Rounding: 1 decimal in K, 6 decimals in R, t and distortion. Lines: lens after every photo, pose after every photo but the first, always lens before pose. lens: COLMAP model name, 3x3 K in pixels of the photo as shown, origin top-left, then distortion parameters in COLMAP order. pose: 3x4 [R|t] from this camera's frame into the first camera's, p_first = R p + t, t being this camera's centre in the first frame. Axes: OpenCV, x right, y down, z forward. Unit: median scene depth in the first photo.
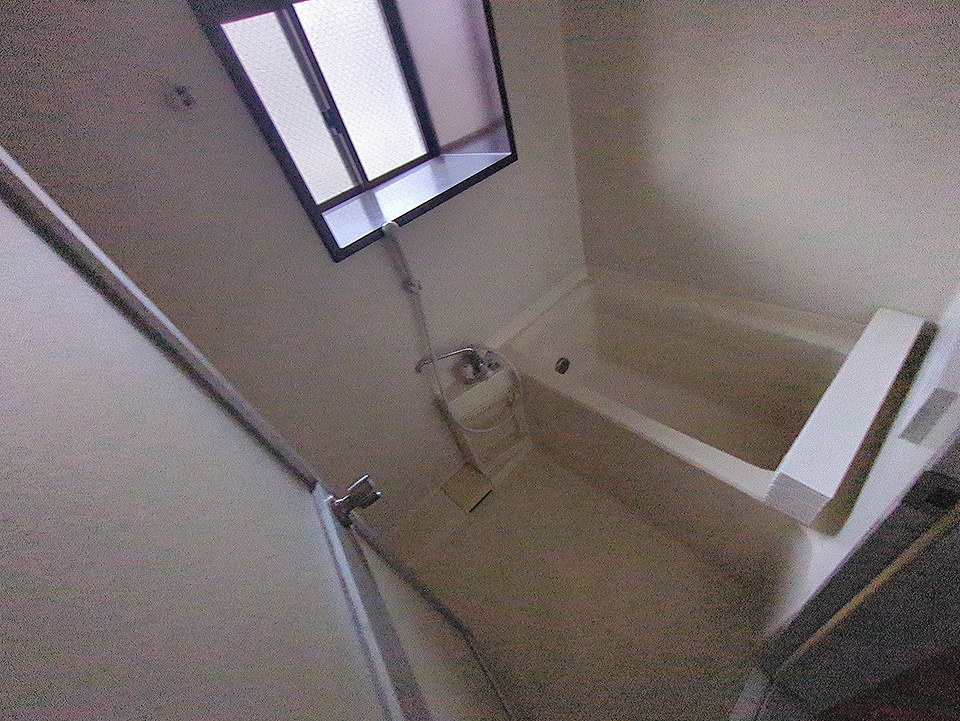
lens RADIAL K [[377.4, 0, 475.9], [0, 377.4, 366.6], [0, 0, 1]] dist [-0.000348, -0.000103]
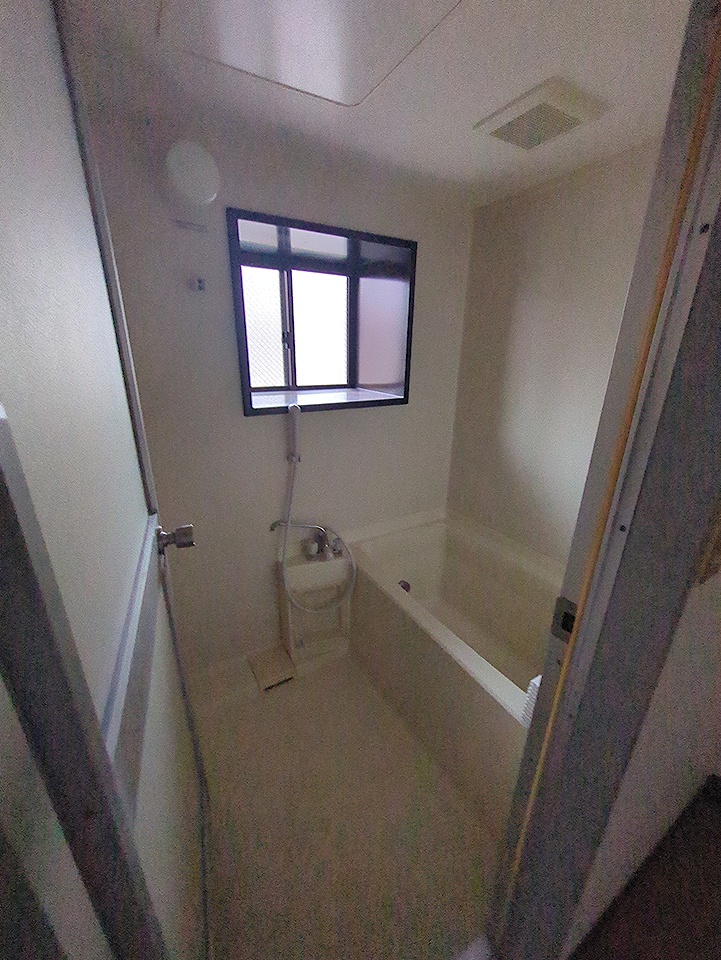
lens RADIAL K [[379.0, 0, 357.4], [0, 379.0, 474.5], [0, 0, 1]] dist [0.001423, -0.000057]
pose [[0.943051, 0.323123, -0.079032, 0.121343], [-0.330301, 0.881418, -0.337644, 0.157659], [-0.039440, 0.344520, 0.937950, -0.130236]]
